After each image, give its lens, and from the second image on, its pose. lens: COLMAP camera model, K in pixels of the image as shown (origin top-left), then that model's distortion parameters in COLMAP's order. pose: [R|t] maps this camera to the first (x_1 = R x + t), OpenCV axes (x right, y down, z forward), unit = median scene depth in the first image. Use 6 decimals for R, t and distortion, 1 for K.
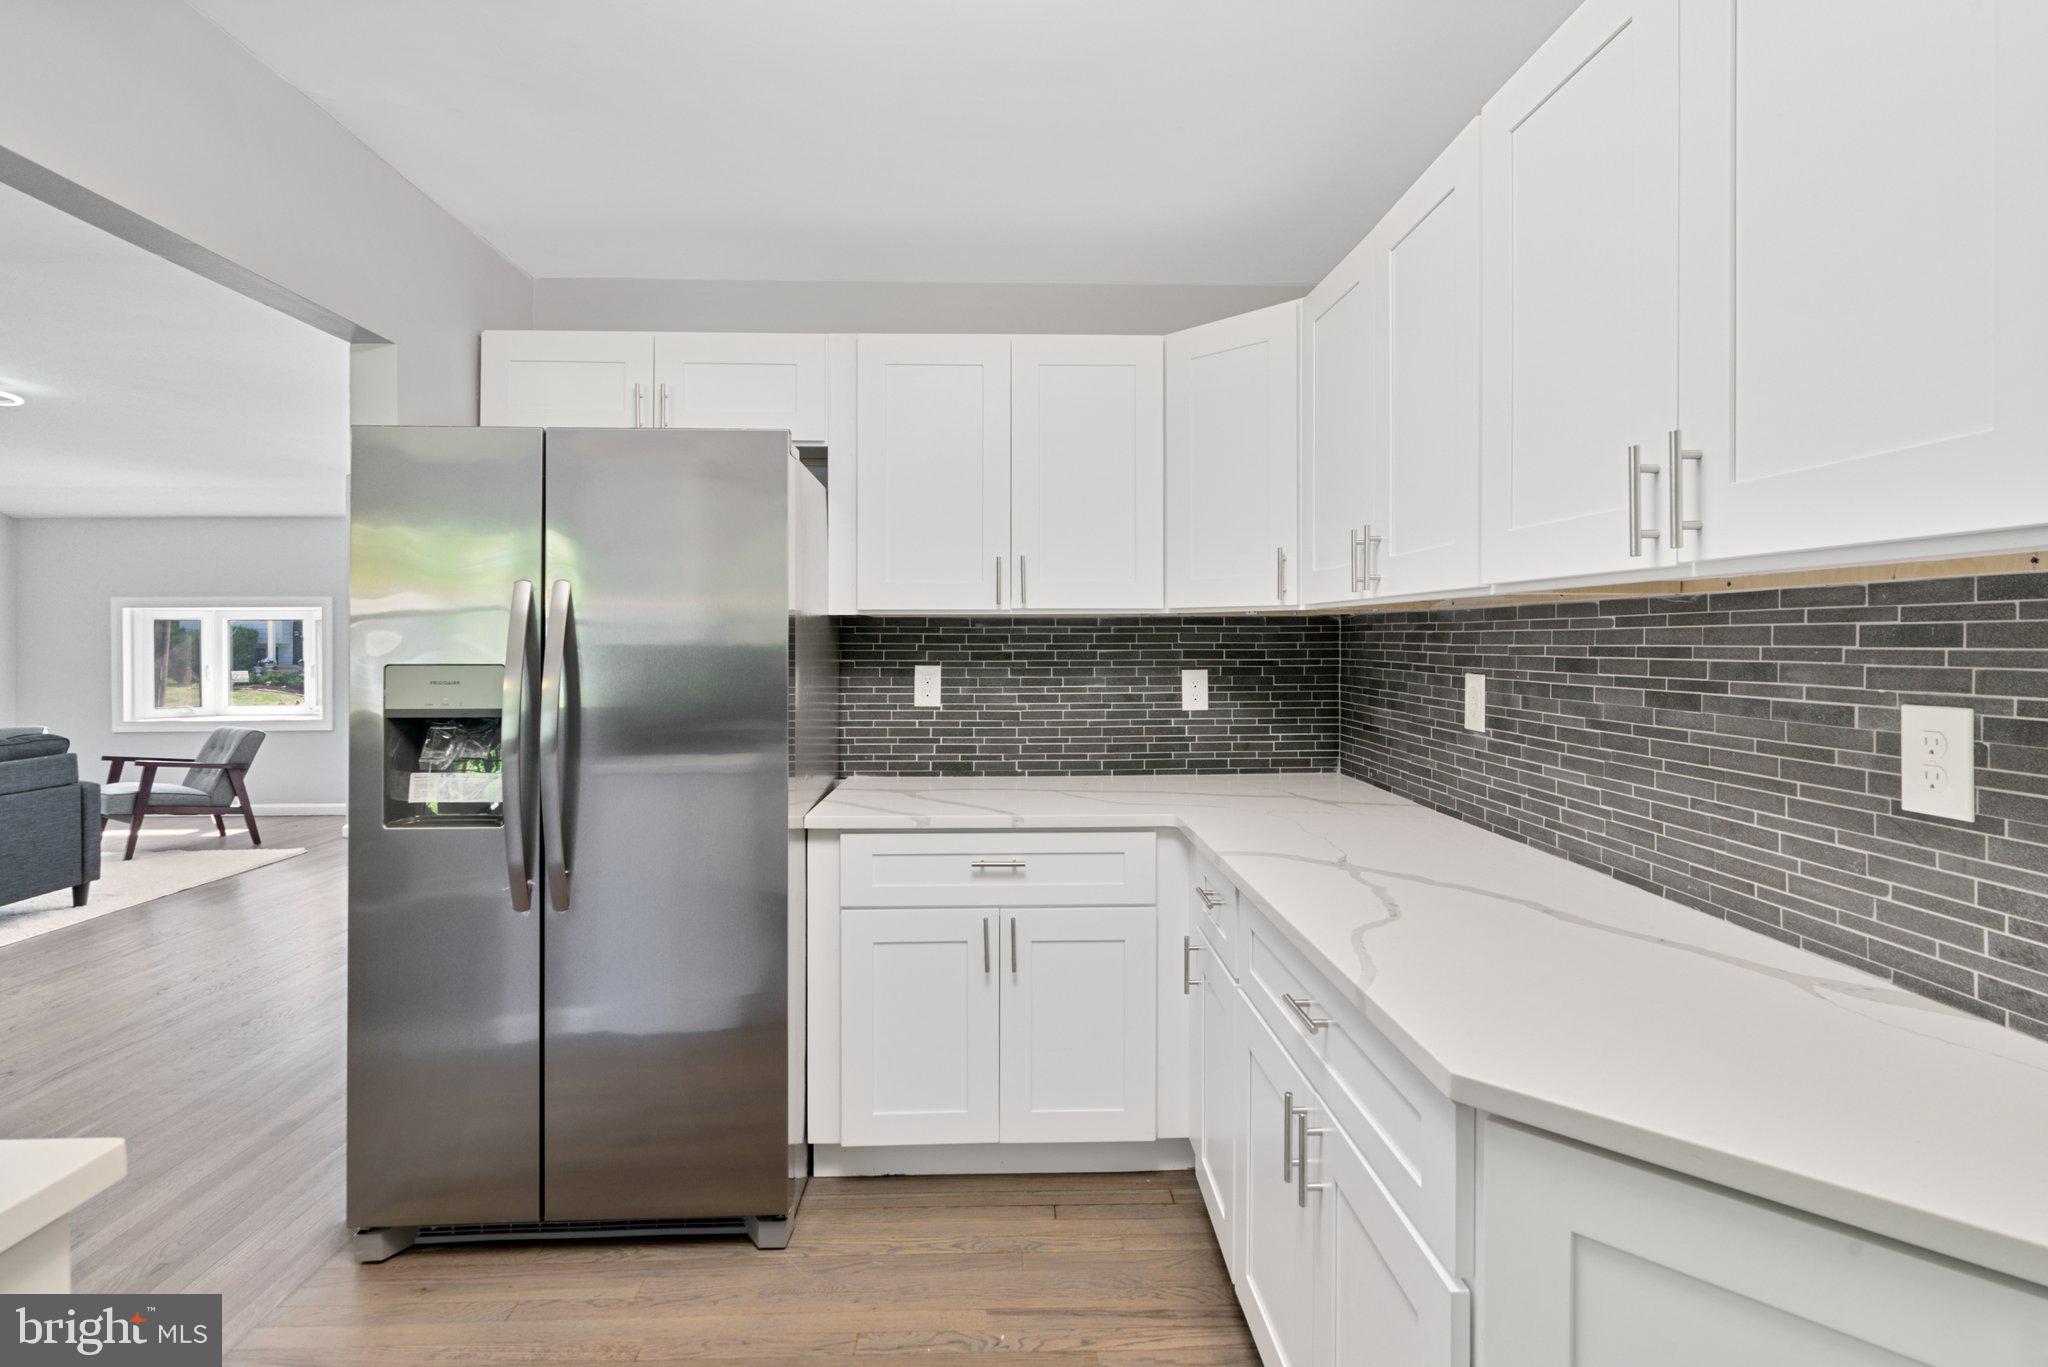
lens RADIAL K [[949.4, 0, 1011.8], [0, 949.4, 641.6], [0, 0, 1]] dist [-0.008700, 0.003422]
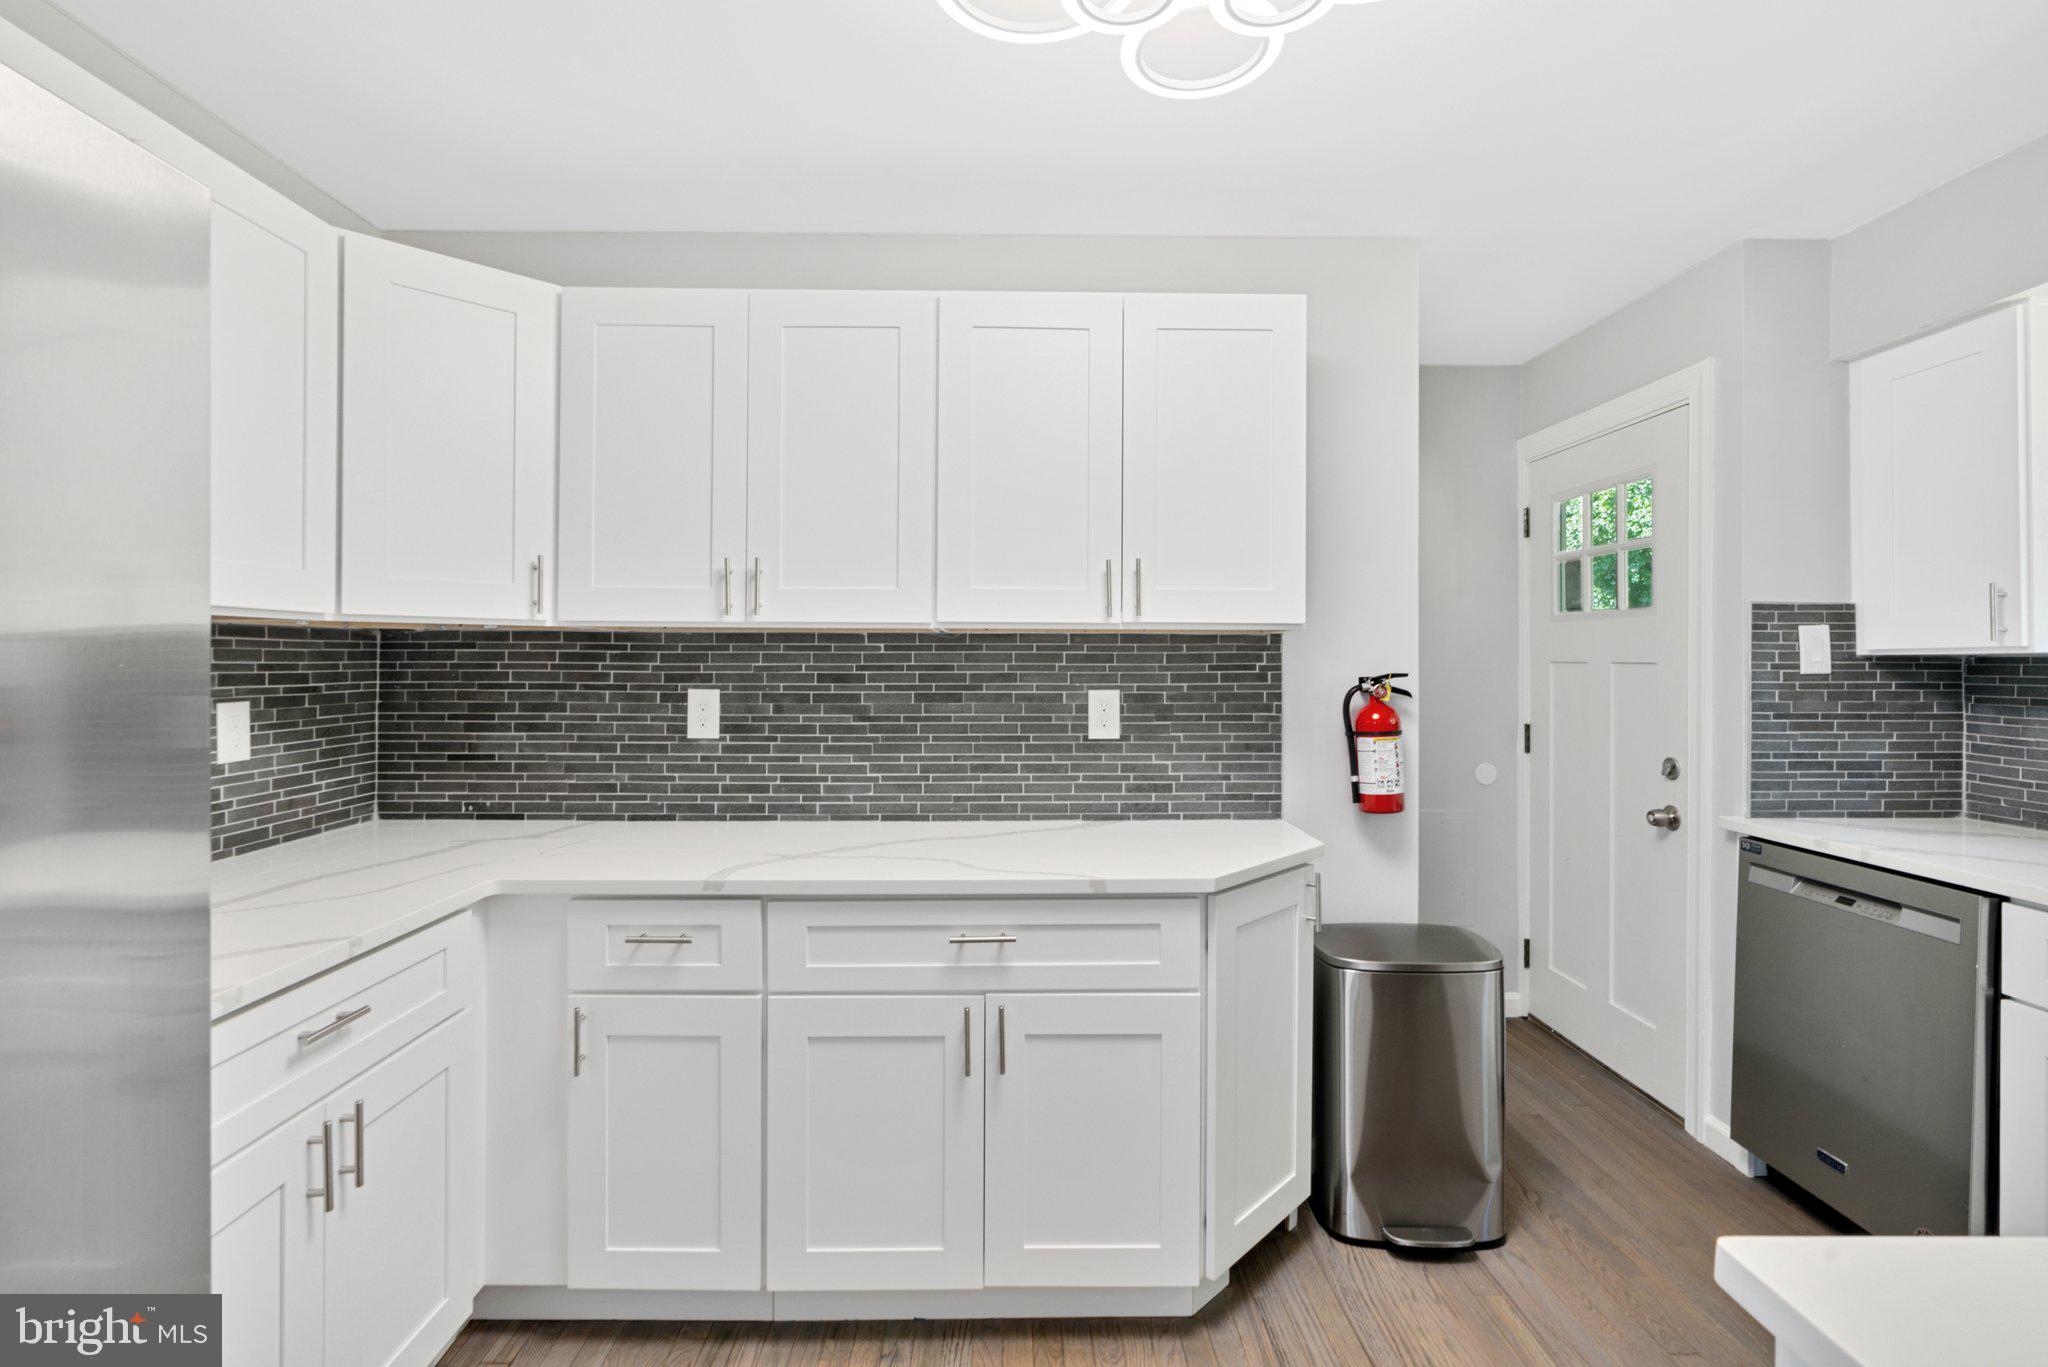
lens RADIAL K [[949.4, 0, 1027.6], [0, 949.4, 662.8], [0, 0, 1]] dist [-0.008700, 0.003422]
pose [[0.019844, -0.000329, 0.999803, -0.711488], [-0.000122, 1.000000, 0.000332, 0.001694], [-0.999803, -0.000129, 0.019844, 0.627457]]
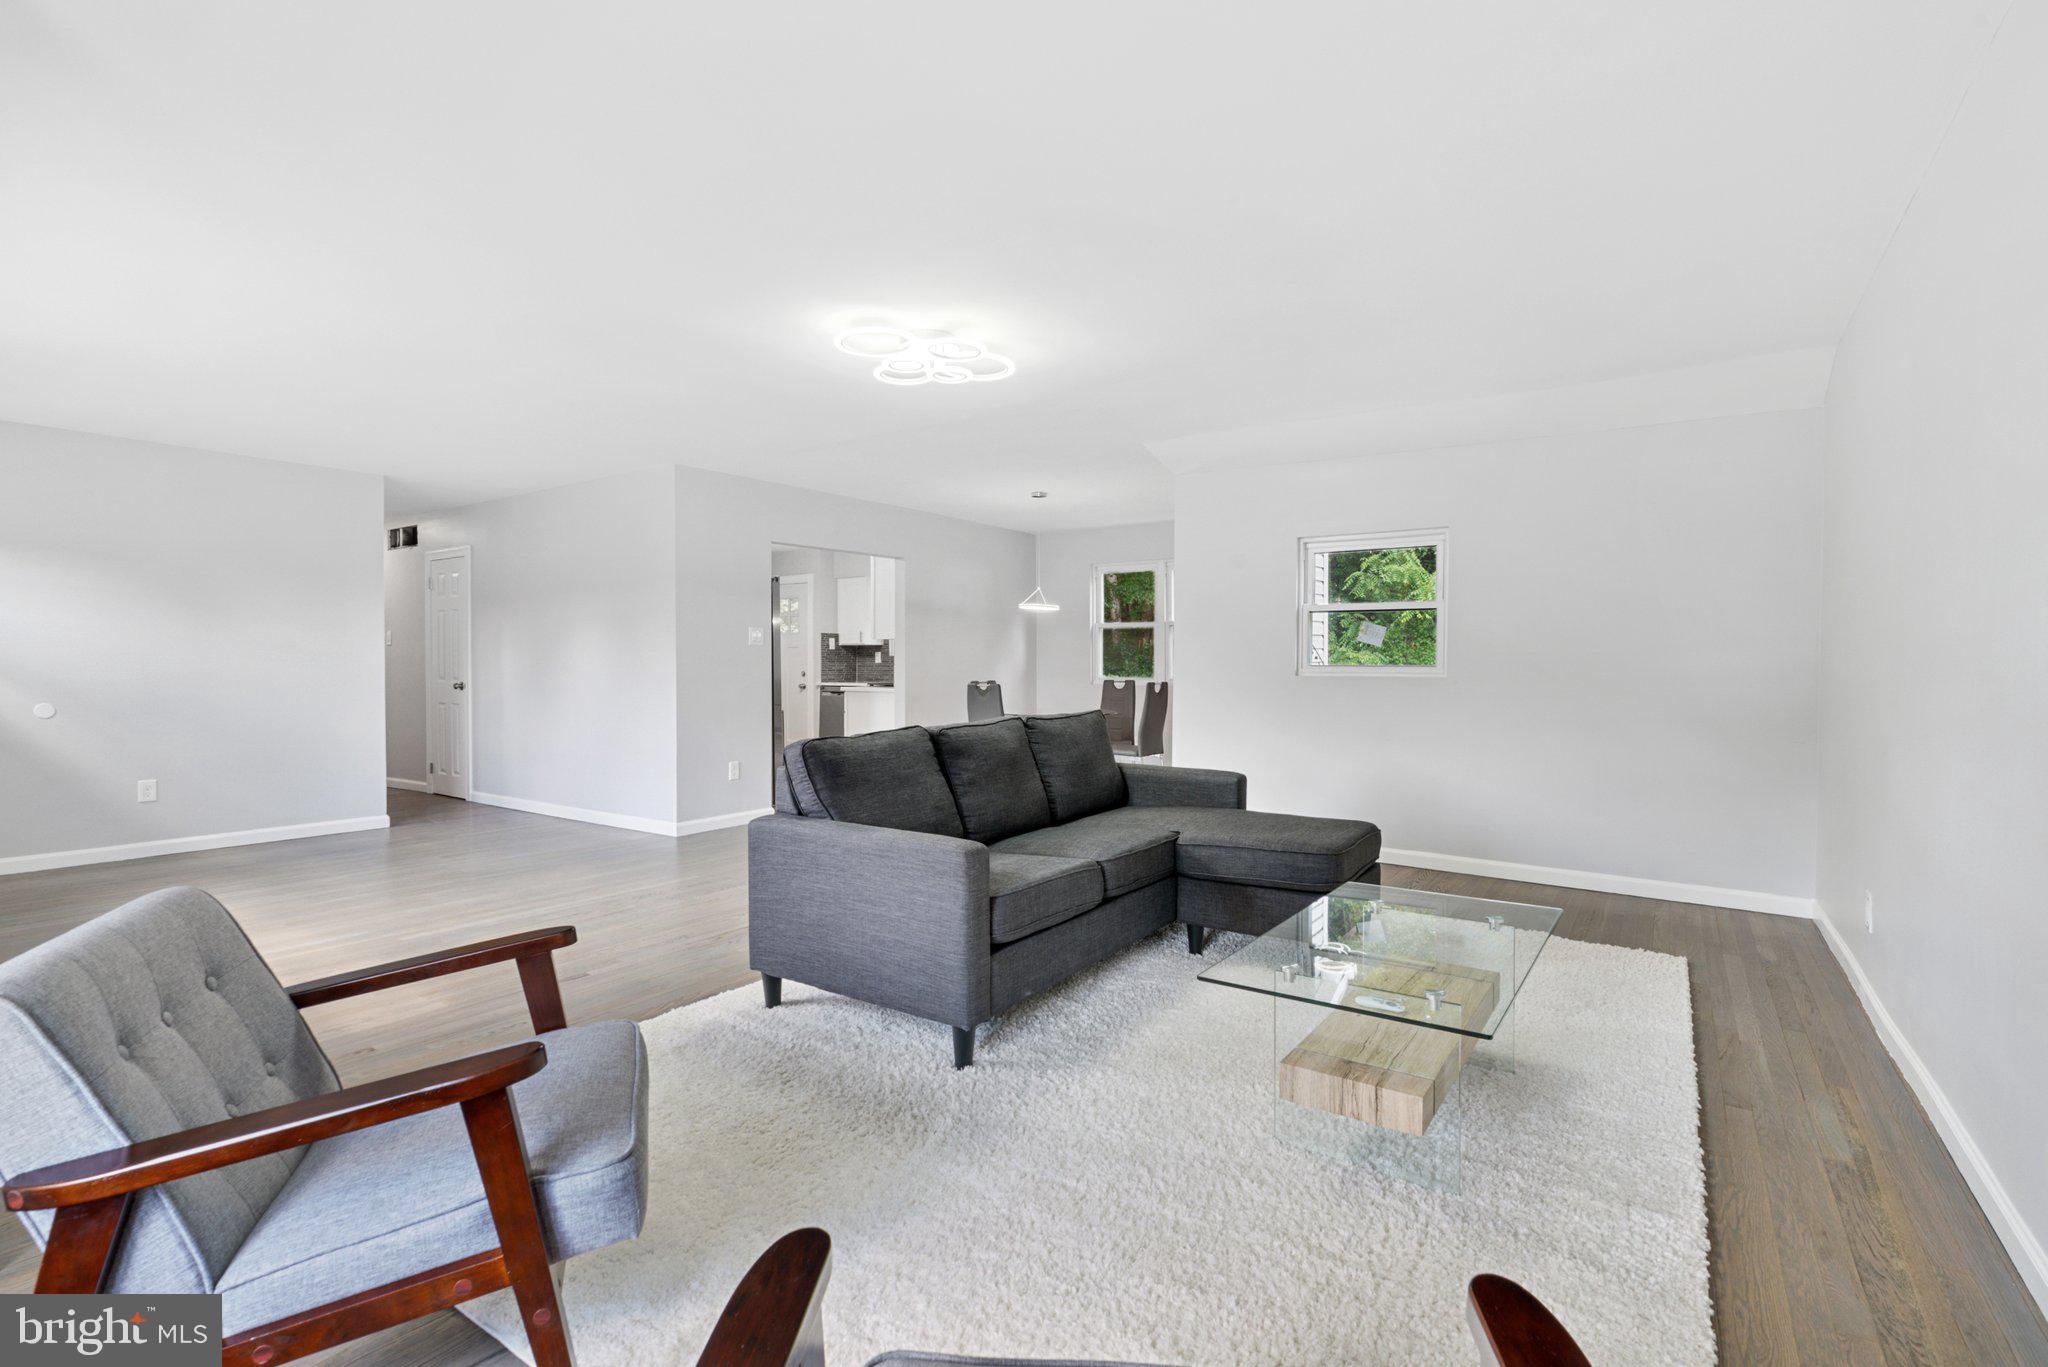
lens RADIAL K [[949.4, 0, 1014.1], [0, 949.4, 691.9], [0, 0, 1]] dist [-0.008700, 0.003422]
pose [[-0.804362, -0.016184, 0.593919, -3.551882], [0.001422, 0.999574, 0.029165, 0.103587], [-0.594138, 0.024304, -0.803996, 3.403750]]
